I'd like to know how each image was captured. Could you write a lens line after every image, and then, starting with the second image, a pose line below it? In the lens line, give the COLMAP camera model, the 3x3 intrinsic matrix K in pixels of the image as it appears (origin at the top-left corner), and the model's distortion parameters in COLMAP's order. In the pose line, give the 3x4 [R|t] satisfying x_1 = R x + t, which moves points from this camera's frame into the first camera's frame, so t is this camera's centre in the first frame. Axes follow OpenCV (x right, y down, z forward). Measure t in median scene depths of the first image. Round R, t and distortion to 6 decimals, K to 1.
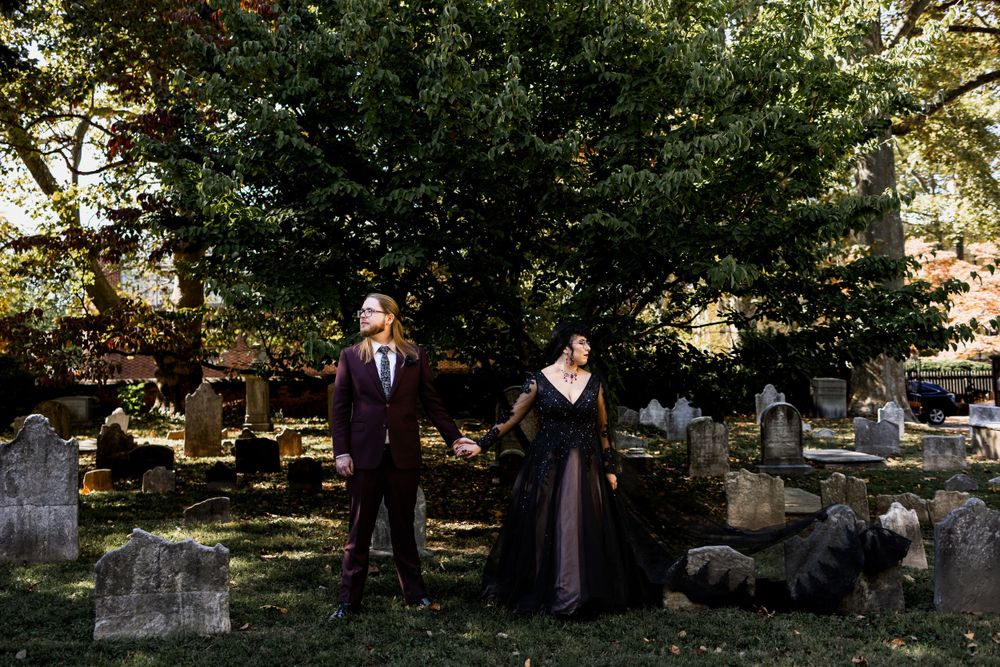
lens RADIAL K [[1054.4, 0, 501.5], [0, 1054.4, 308.8], [0, 0, 1]] dist [0.182578, 0.001825]
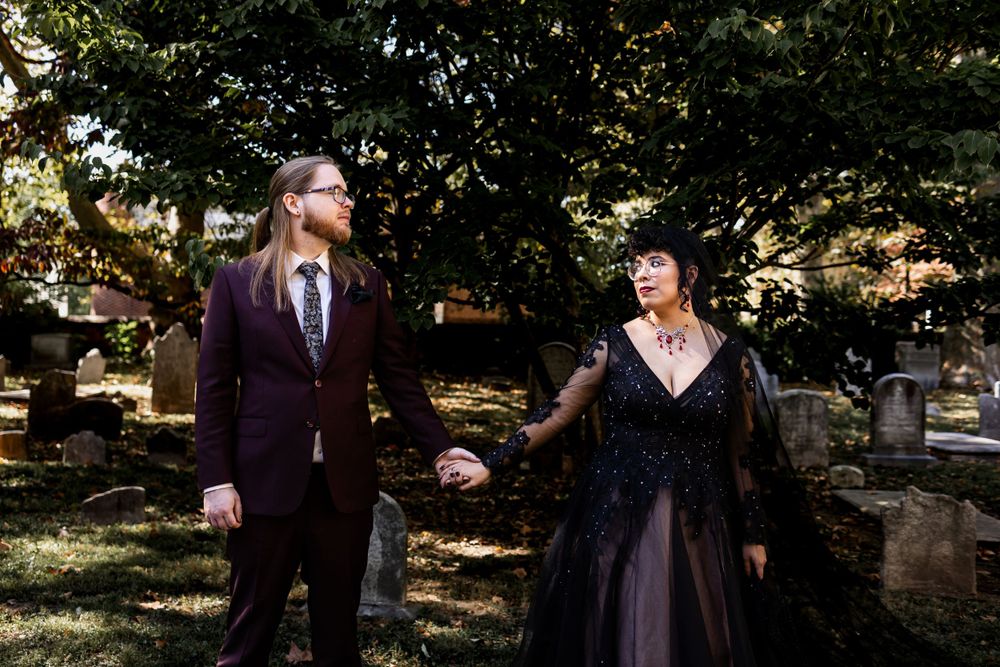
lens RADIAL K [[1121.3, 0, 500.0], [0, 1121.3, 333.5], [0, 0, 1]] dist [-0.031584, -0.010389]
pose [[0.998921, 0.032801, -0.032892, 0.000064], [-0.030469, 0.997148, 0.069044, 0.011907], [0.035063, -0.067967, 0.997071, 0.194342]]
